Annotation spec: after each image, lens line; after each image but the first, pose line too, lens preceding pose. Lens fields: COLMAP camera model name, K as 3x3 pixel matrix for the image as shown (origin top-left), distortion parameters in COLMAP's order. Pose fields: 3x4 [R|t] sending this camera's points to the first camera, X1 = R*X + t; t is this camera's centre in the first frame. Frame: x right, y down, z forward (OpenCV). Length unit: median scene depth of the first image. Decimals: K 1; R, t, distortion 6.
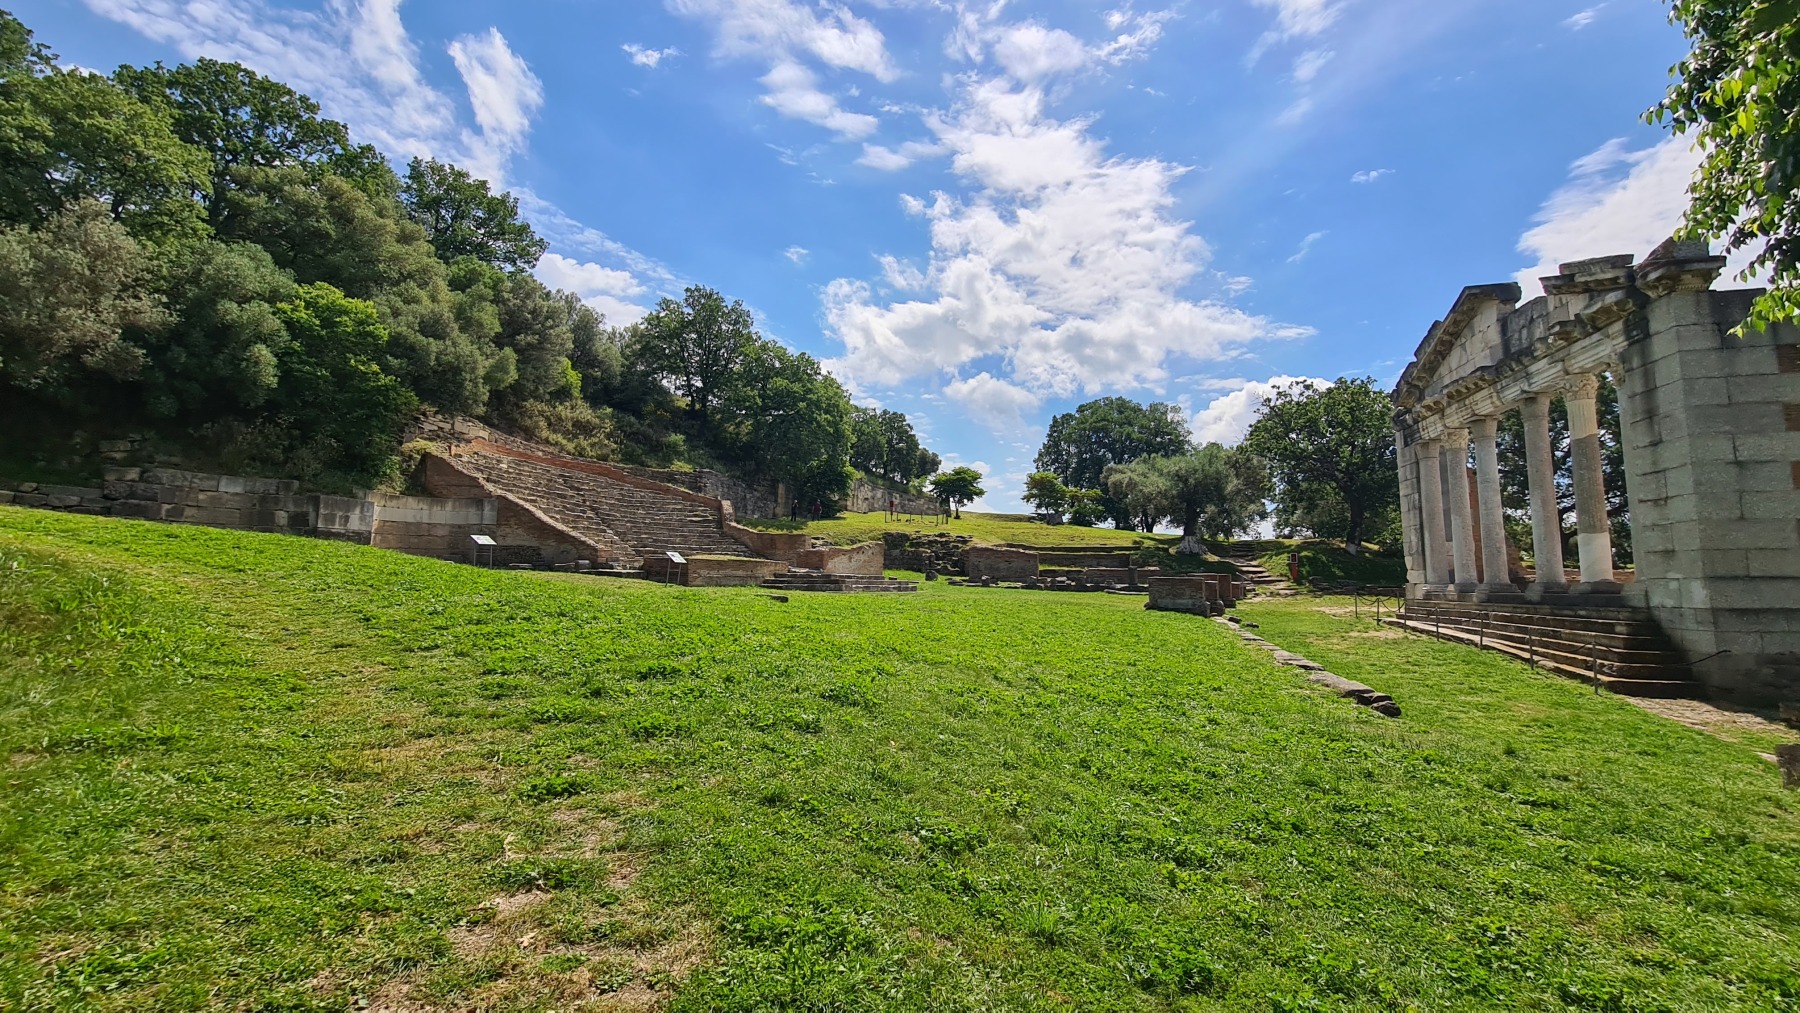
lens RADIAL K [[734.8, 0, 896.8], [0, 734.8, 501.2], [0, 0, 1]] dist [-0.000779, 0.000521]
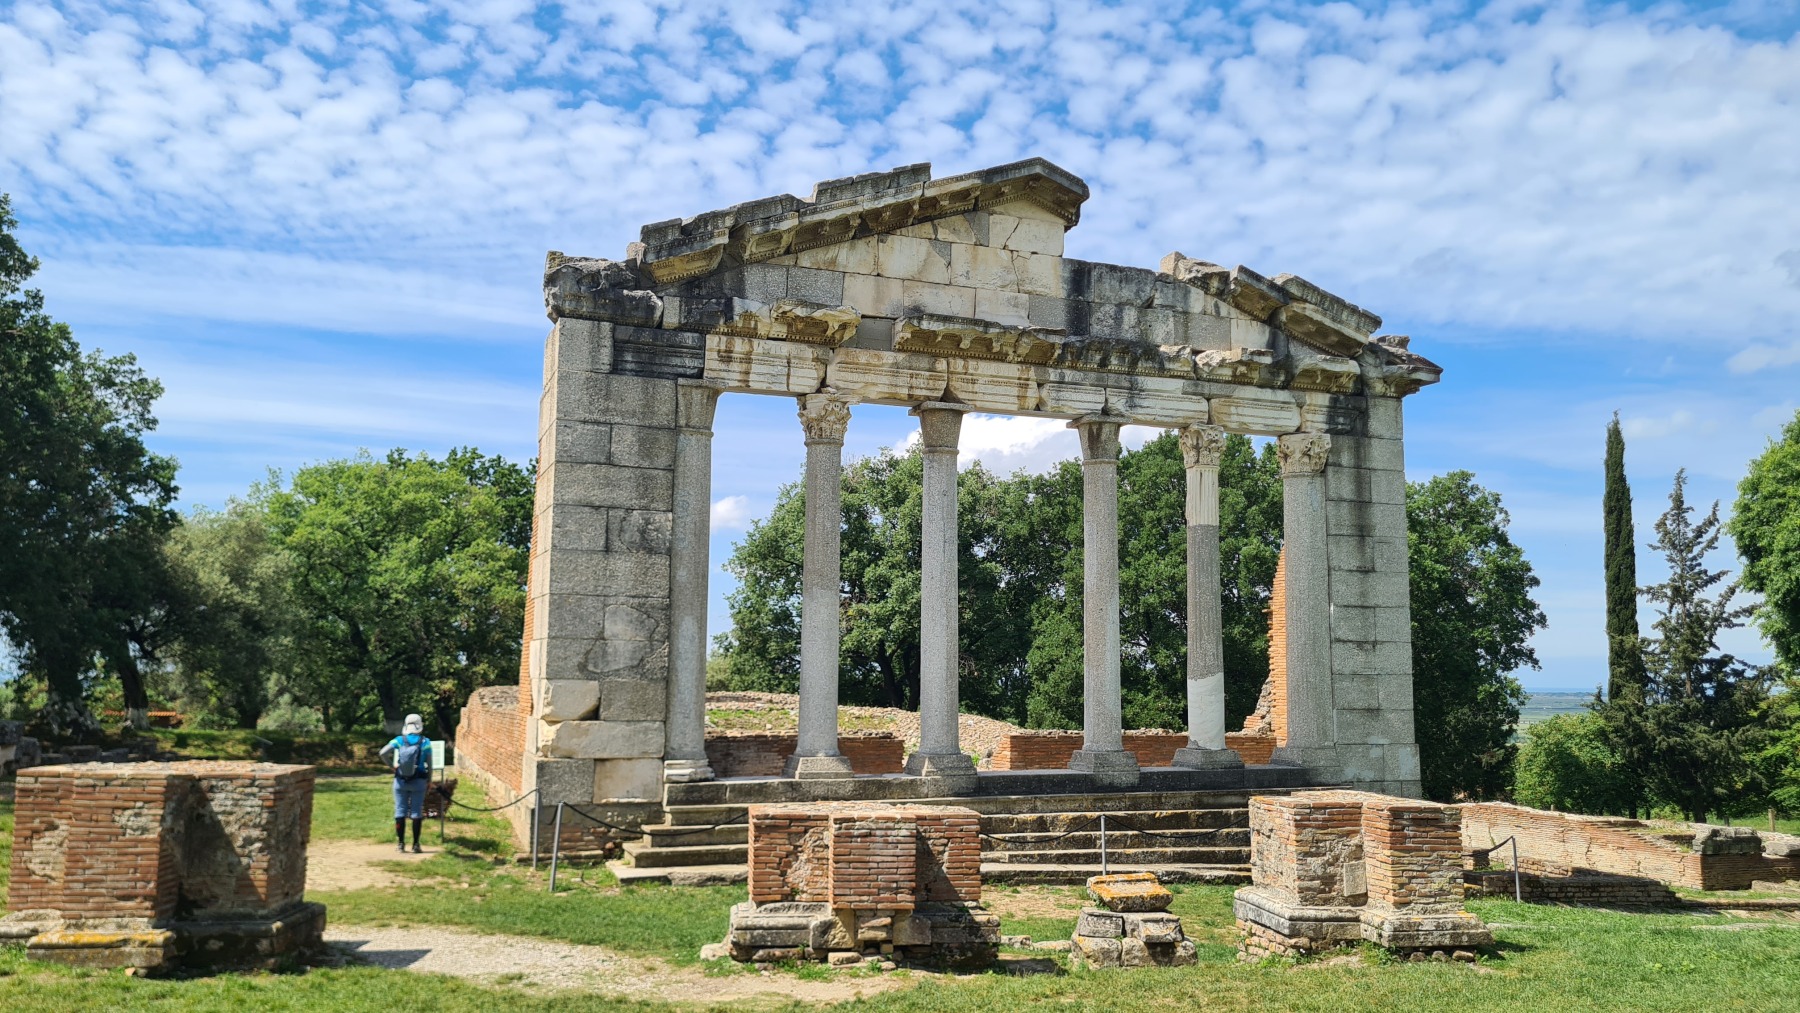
lens RADIAL K [[1363.2, 0, 898.6], [0, 1363.2, 511.0], [0, 0, 1]] dist [0.059362, -0.052904]
pose [[-0.592130, 0.086872, 0.801146, 0.012504], [-0.100597, 0.978427, -0.180446, 0.014435], [-0.799539, -0.187441, -0.570617, 0.186765]]
